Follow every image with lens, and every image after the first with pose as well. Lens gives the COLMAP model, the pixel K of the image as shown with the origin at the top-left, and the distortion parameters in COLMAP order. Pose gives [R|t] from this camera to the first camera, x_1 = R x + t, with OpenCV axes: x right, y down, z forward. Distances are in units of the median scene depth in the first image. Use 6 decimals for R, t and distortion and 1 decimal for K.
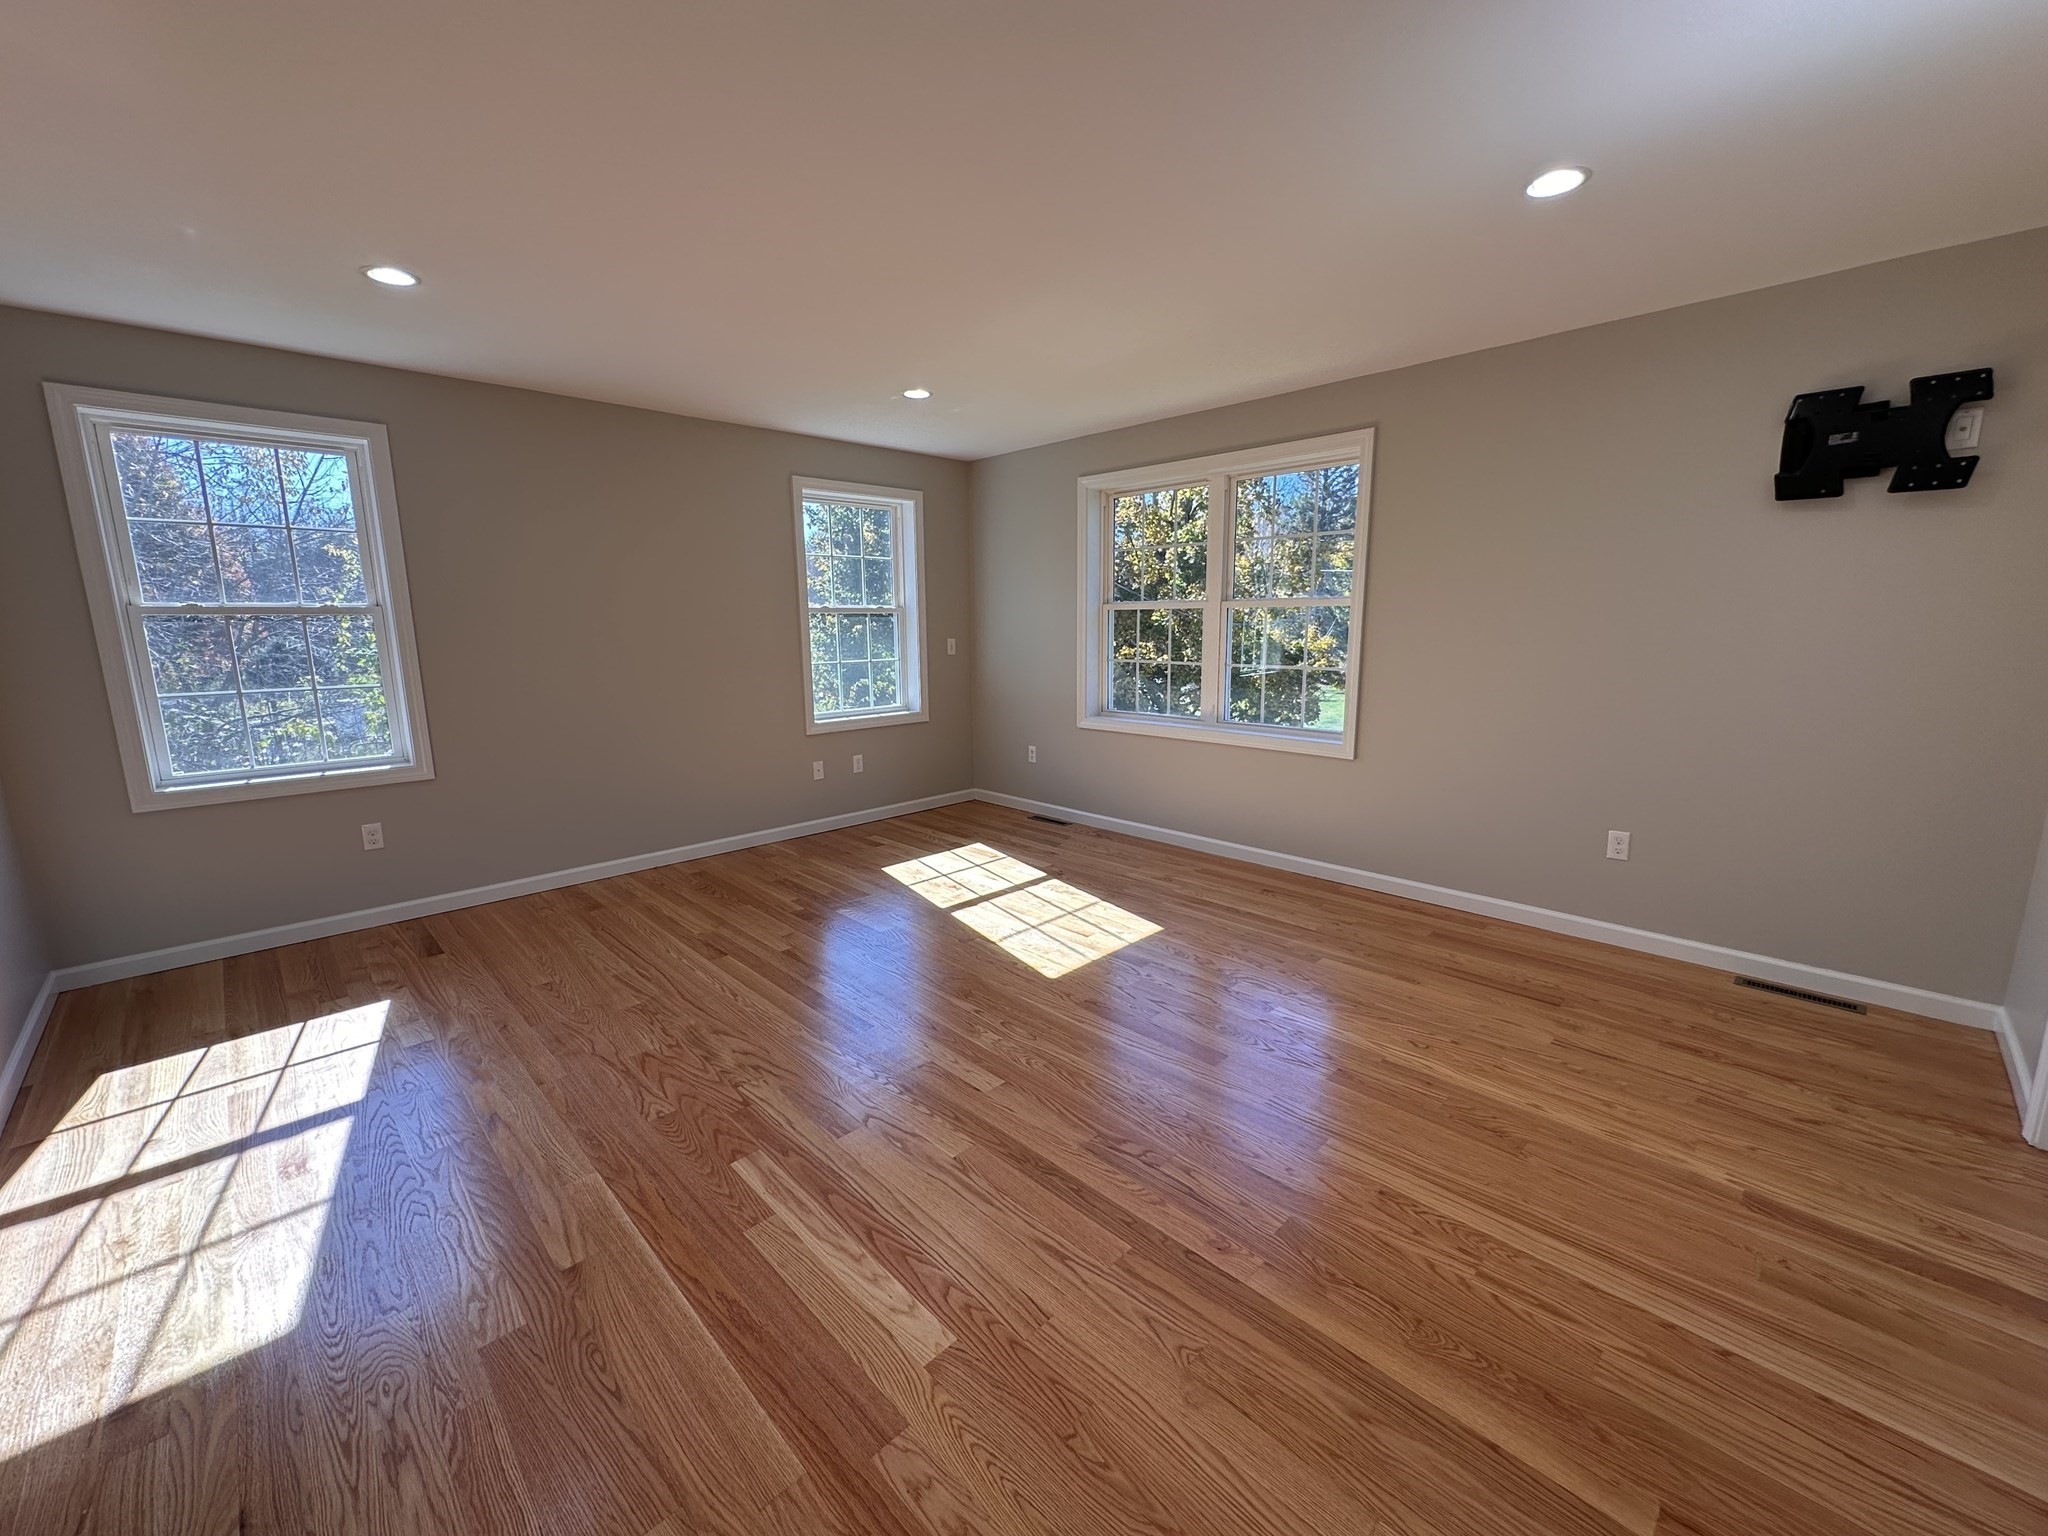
lens RADIAL K [[813.6, 0, 1024.0], [0, 813.6, 768.0], [0, 0, 1]] dist [0.001823, 0.000162]
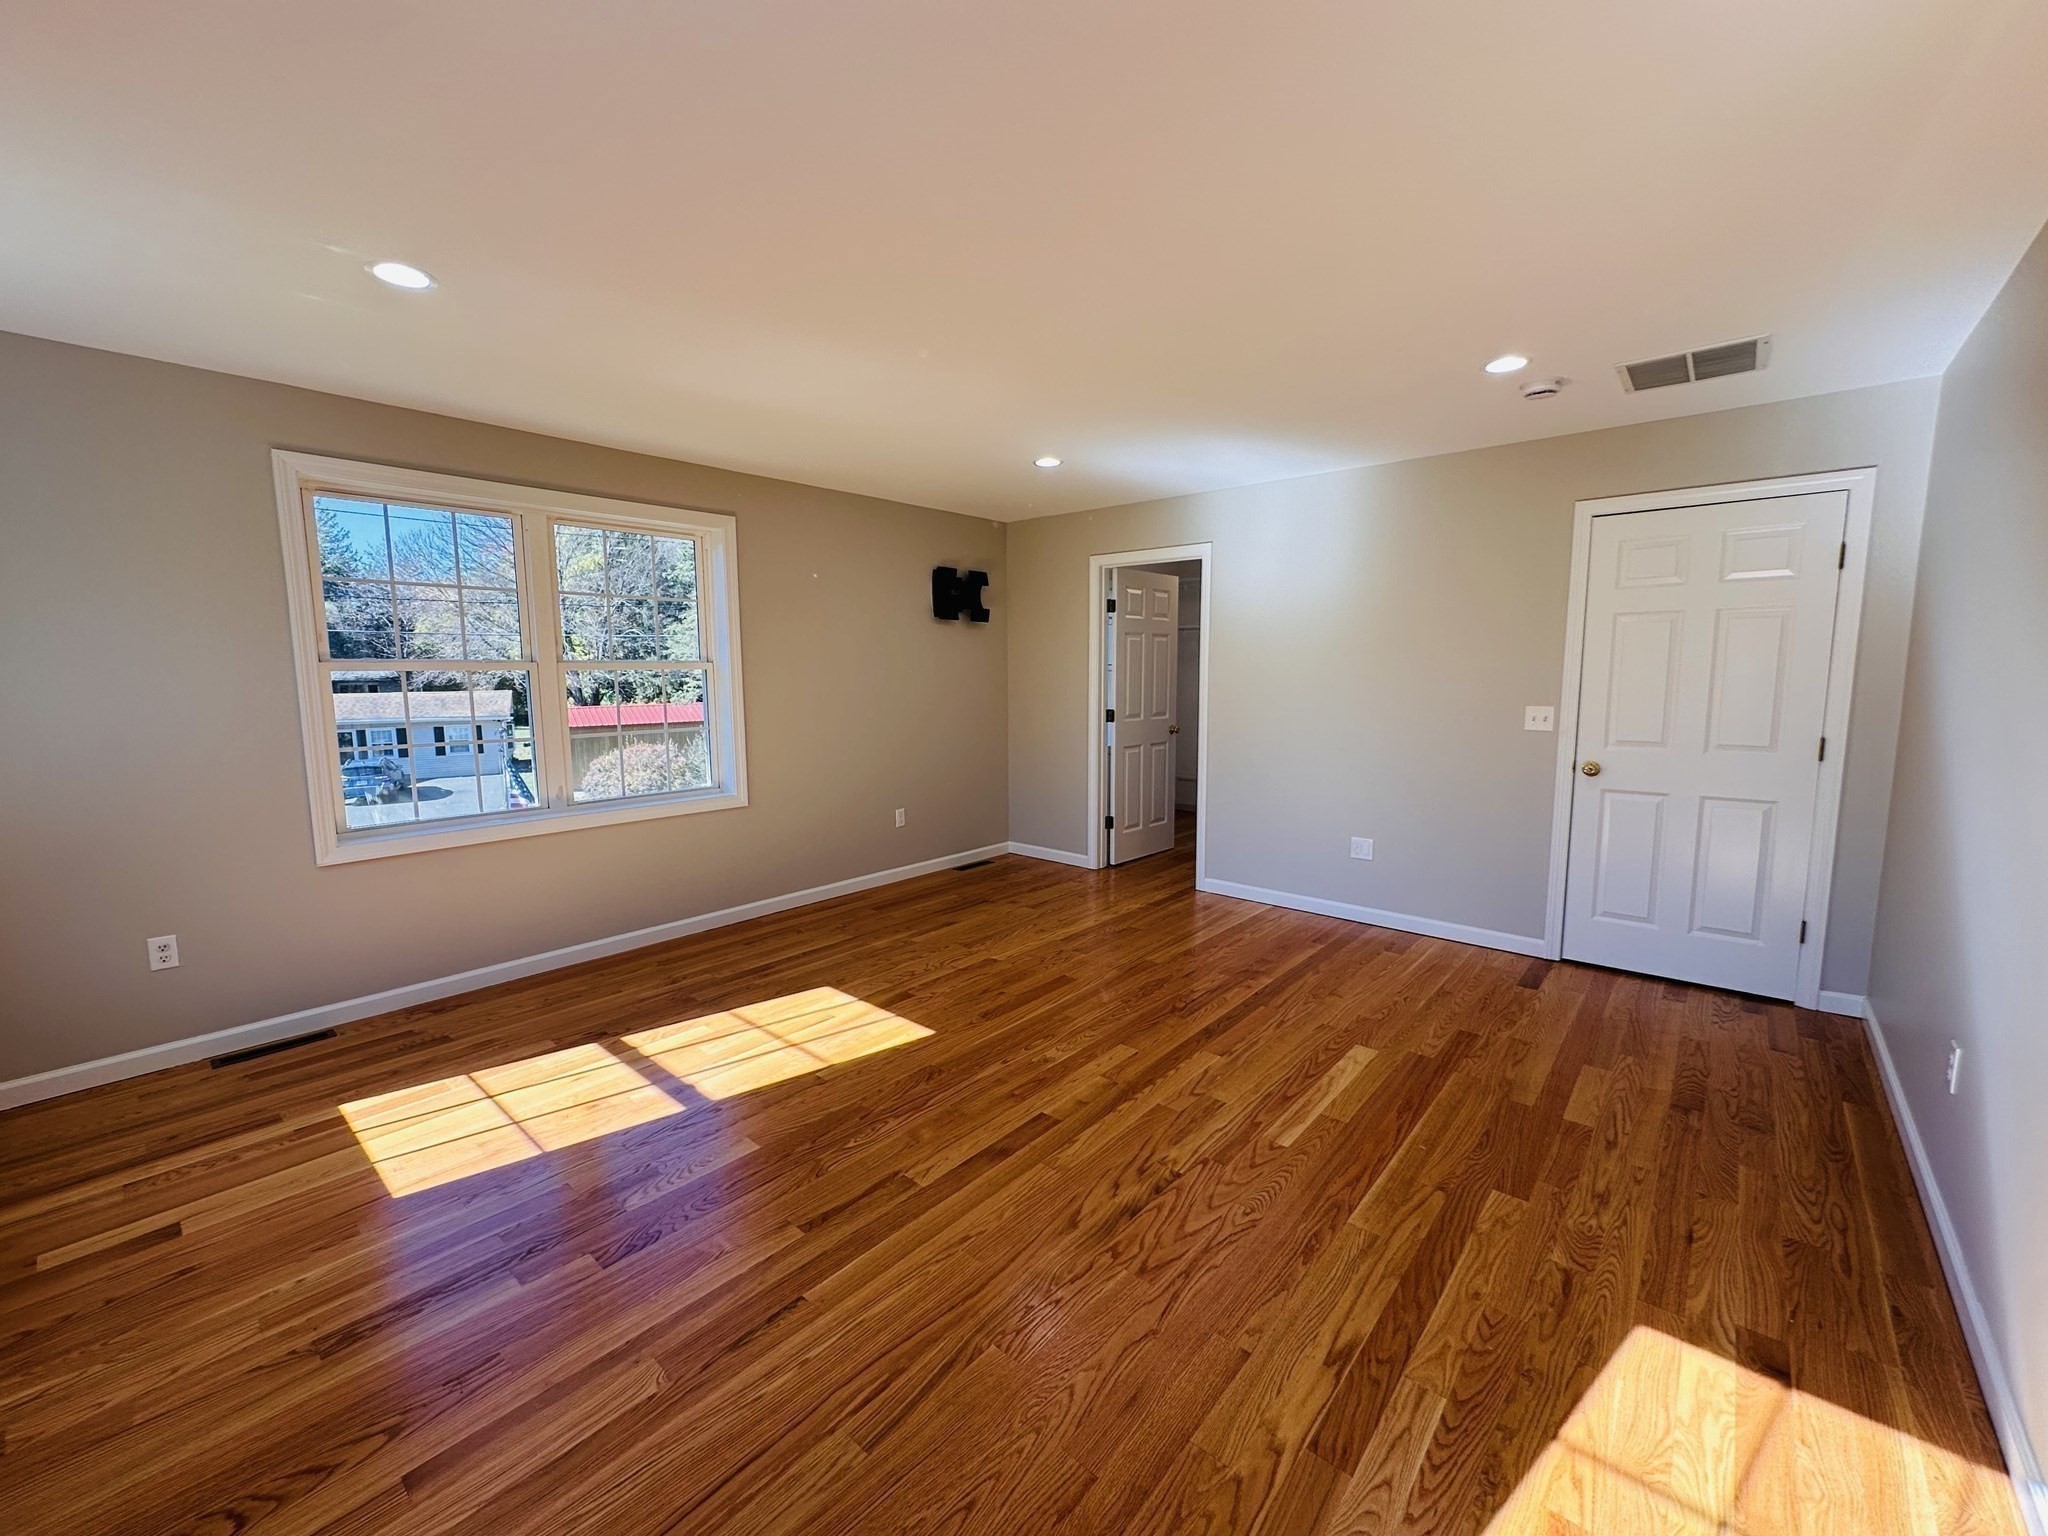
lens RADIAL K [[818.6, 0, 1021.8], [0, 818.6, 765.1], [0, 0, 1]] dist [-0.001210, -0.000201]
pose [[-0.073311, -0.106373, 0.991620, -0.878107], [0.188842, 0.974827, 0.118533, -0.152198], [-0.979267, 0.195949, -0.051378, 0.816437]]
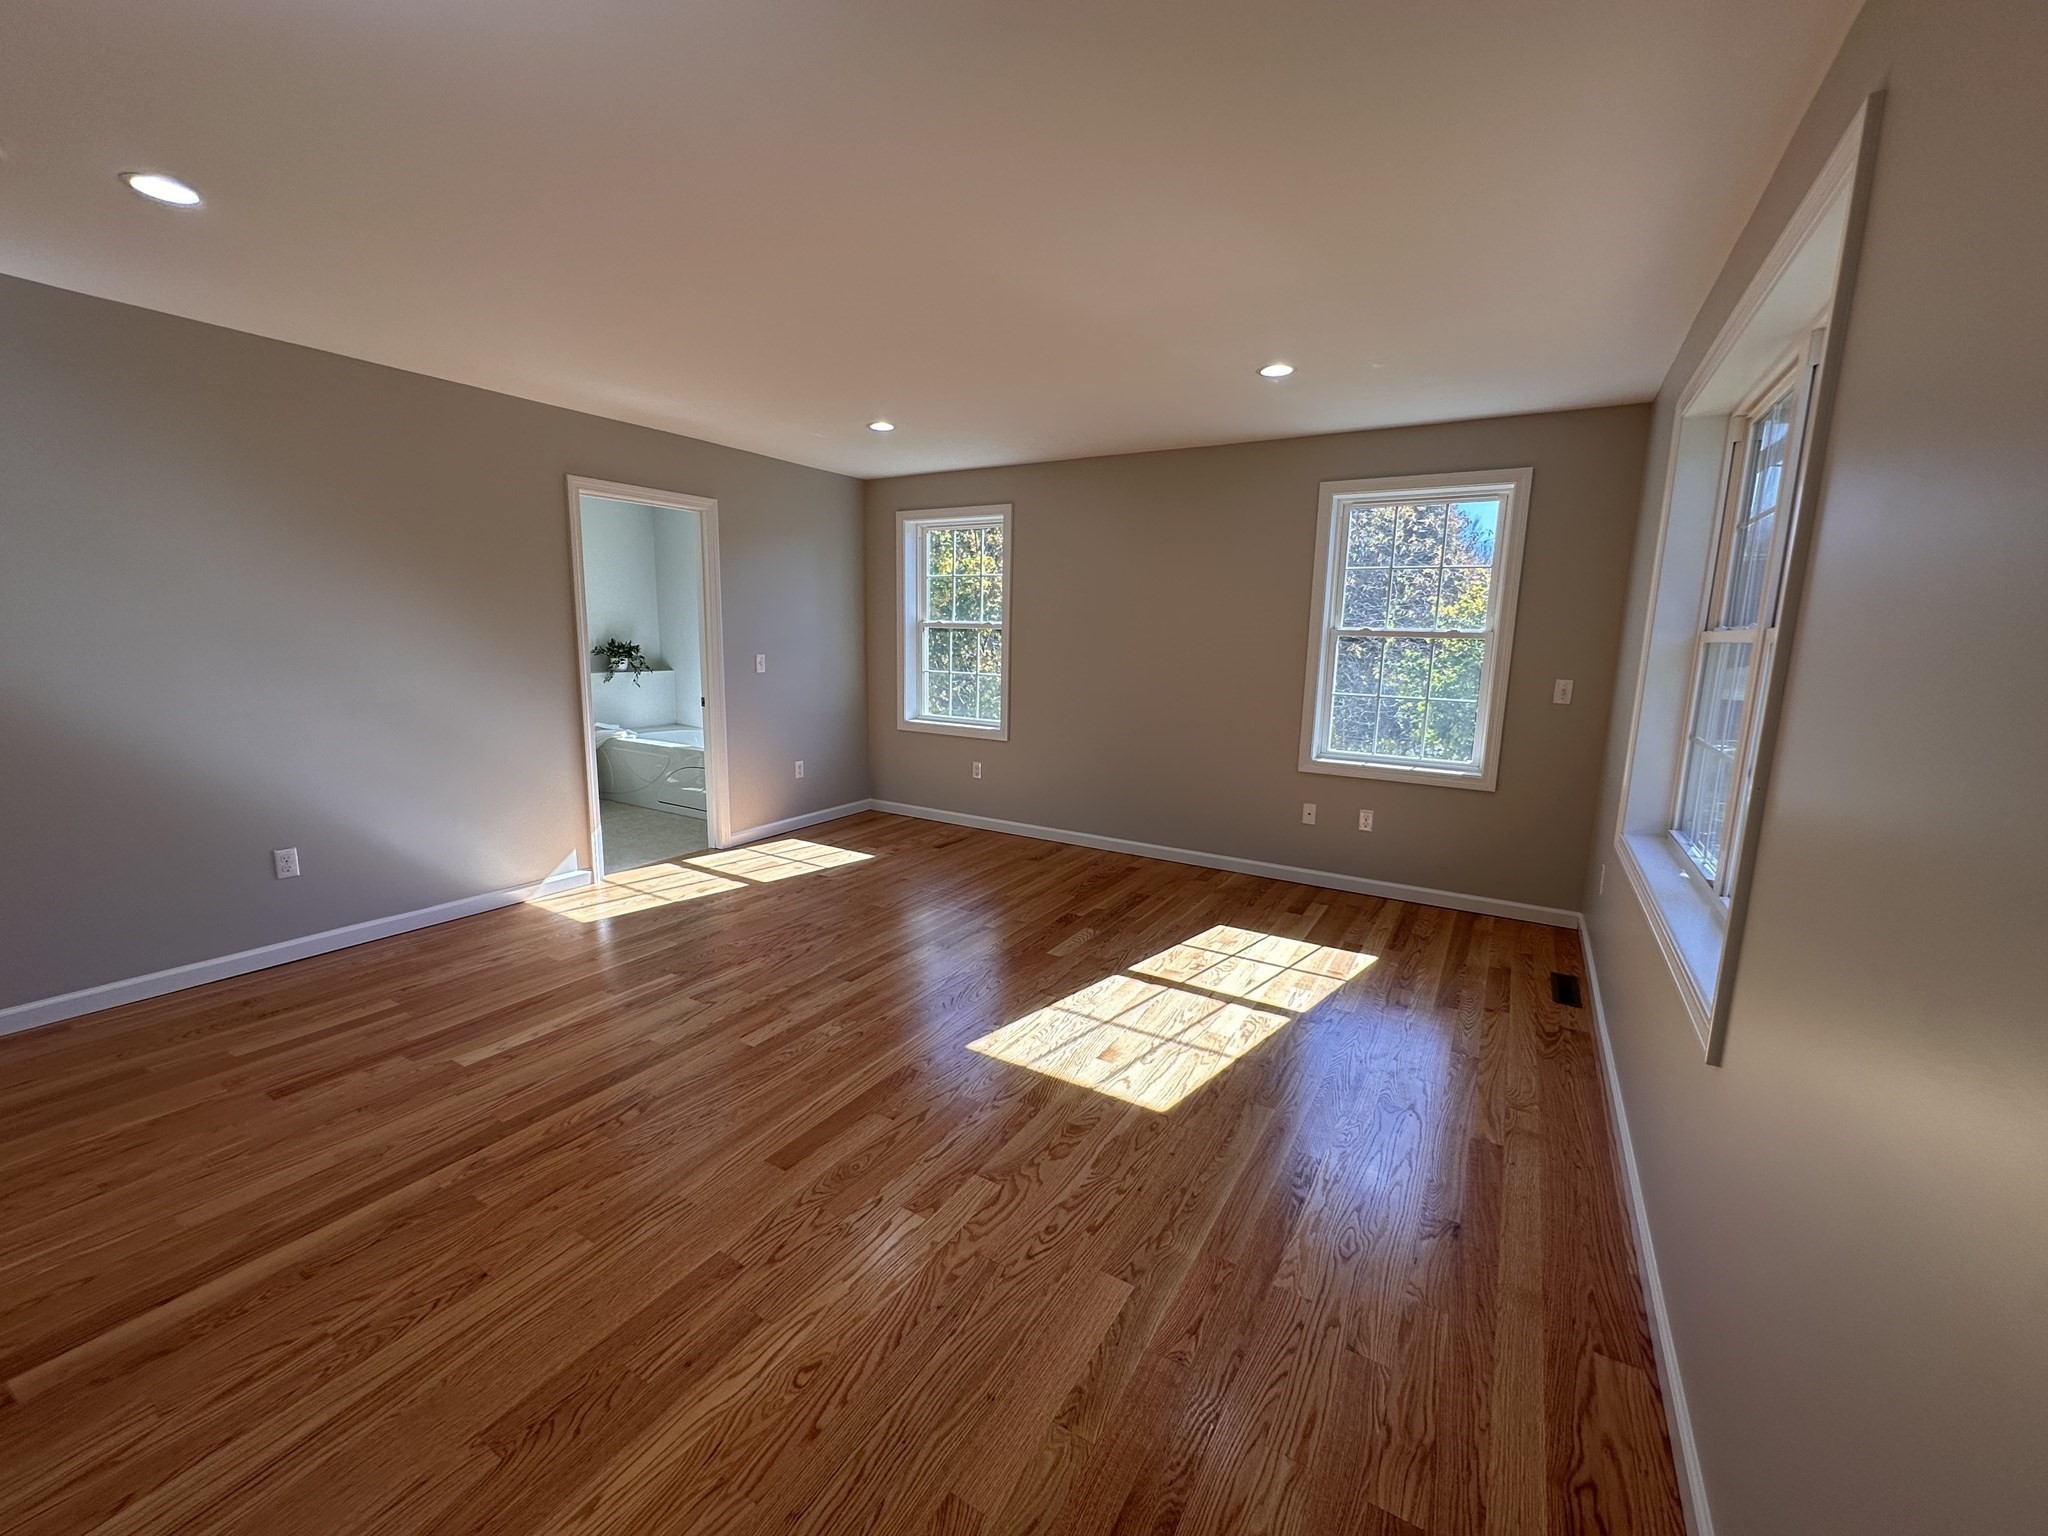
lens RADIAL K [[824.8, 0, 1033.0], [0, 824.8, 753.2], [0, 0, 1]] dist [-0.000813, -0.000160]
pose [[0.255126, 0.157012, -0.954074, 0.793588], [-0.199764, 0.973998, 0.106873, -0.150126], [0.946047, 0.163323, 0.279858, 0.708136]]
